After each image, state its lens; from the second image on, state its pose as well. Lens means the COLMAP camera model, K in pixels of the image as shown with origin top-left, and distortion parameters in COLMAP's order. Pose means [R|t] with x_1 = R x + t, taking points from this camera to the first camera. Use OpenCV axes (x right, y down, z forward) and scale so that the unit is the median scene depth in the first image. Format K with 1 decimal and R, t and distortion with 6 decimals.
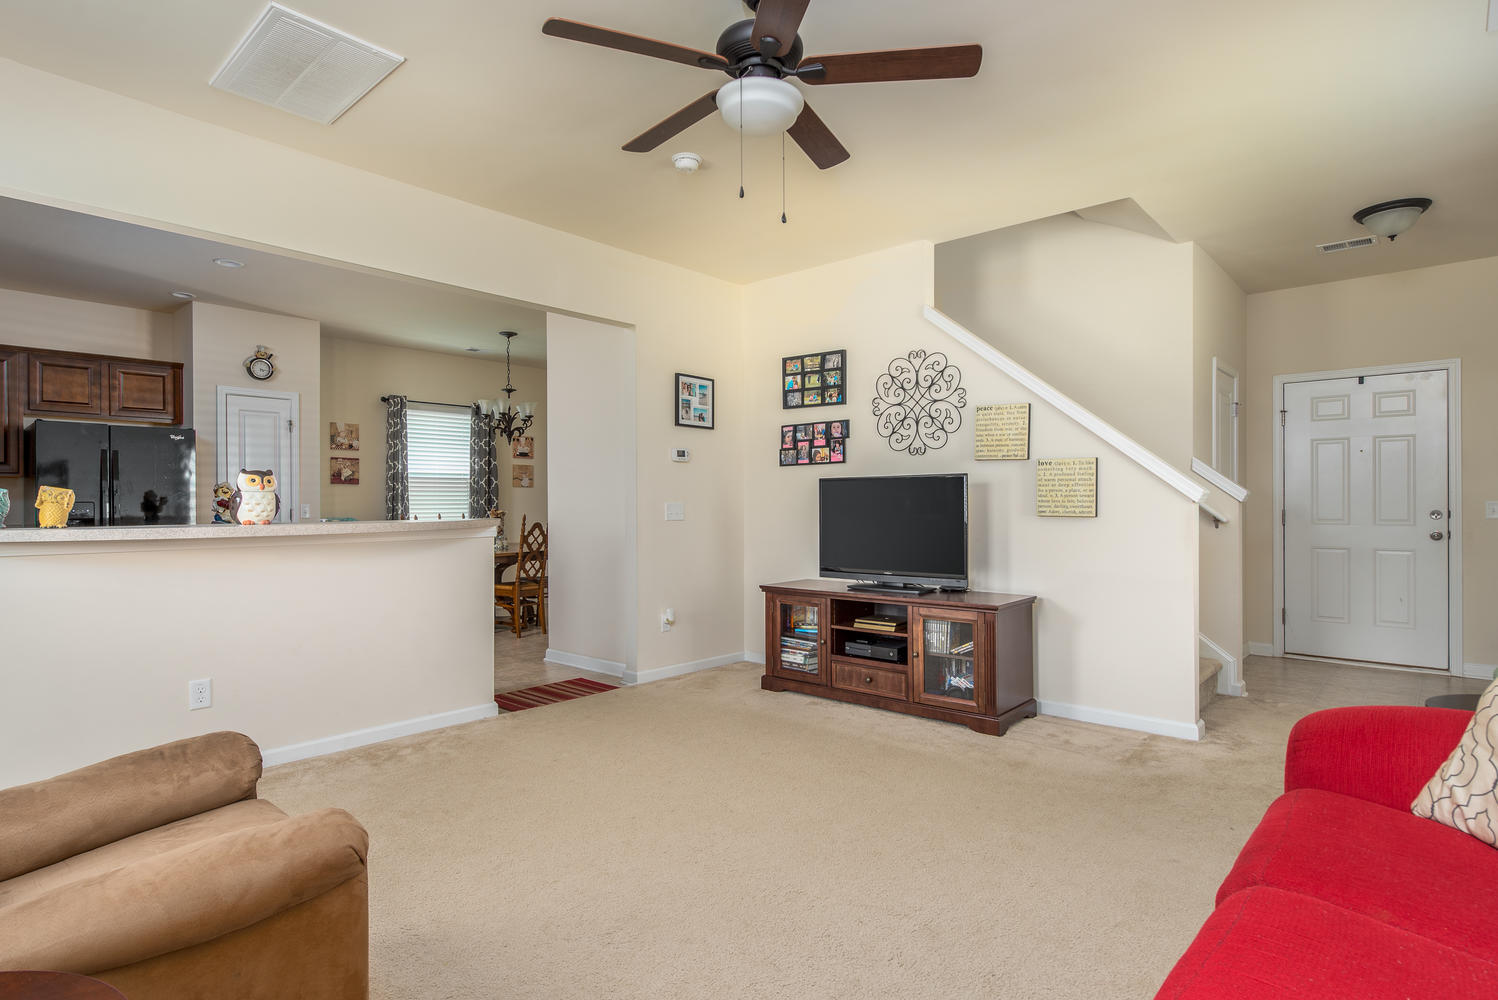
lens RADIAL K [[791.3, 0, 754.9], [0, 791.3, 500.4], [0, 0, 1]] dist [0.002027, 0.000143]
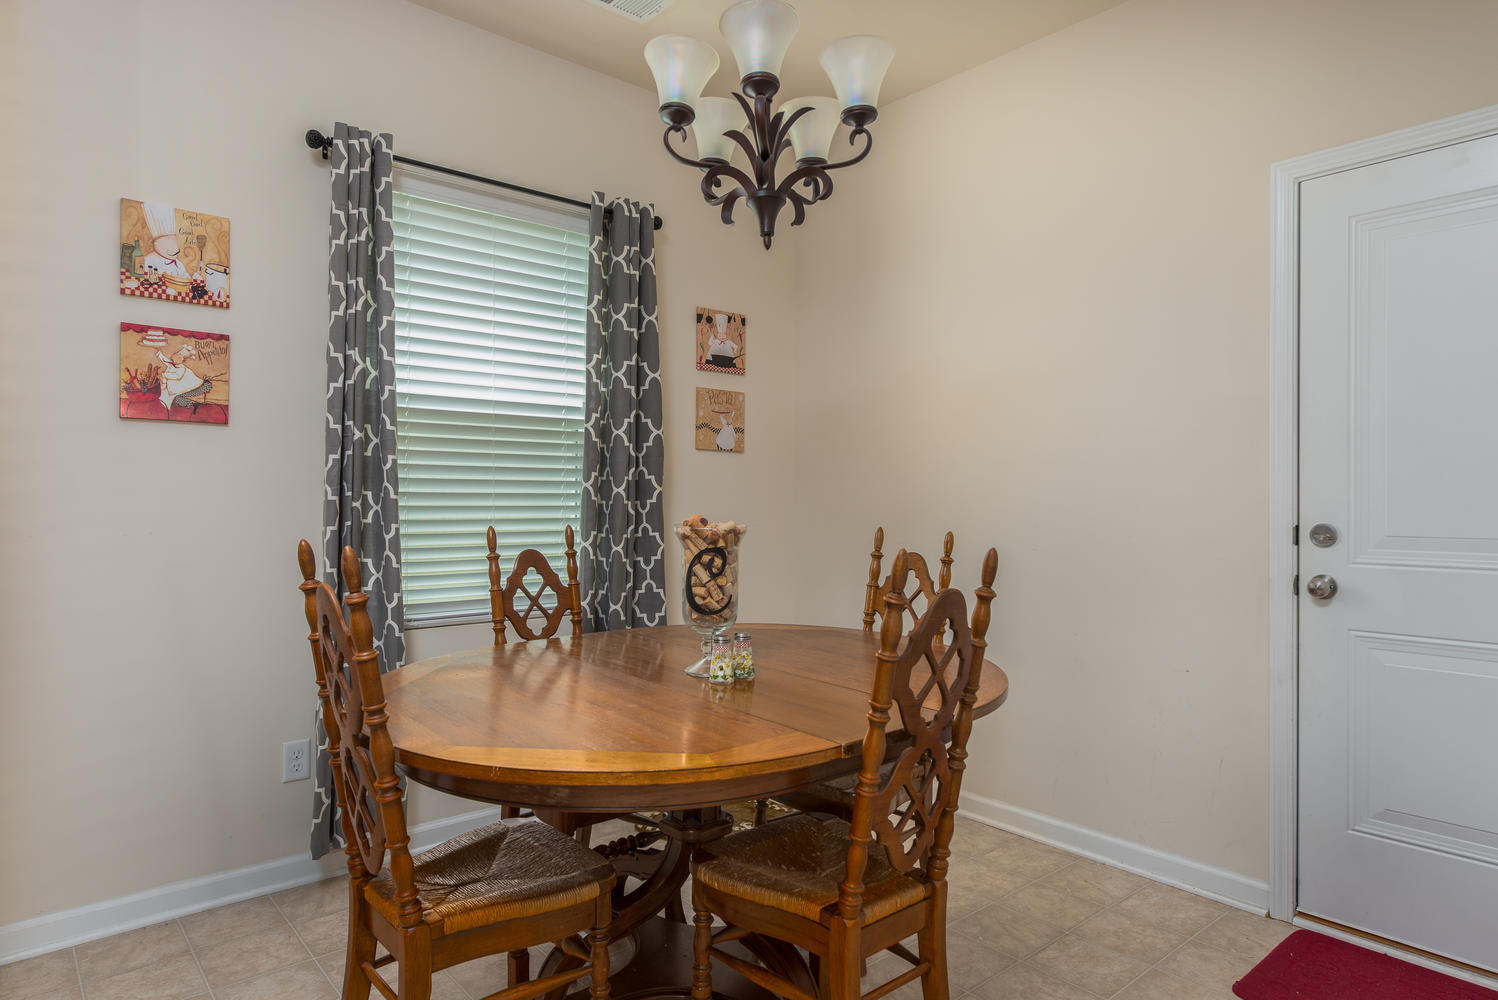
lens RADIAL K [[897.6, 0, 747.1], [0, 897.6, 501.4], [0, 0, 1]] dist [-0.001253, -0.000402]
pose [[0.991418, 0.009205, -0.130408, -0.258548], [-0.008437, 0.999944, 0.006439, 0.004417], [0.130460, -0.005284, 0.991440, 0.674605]]
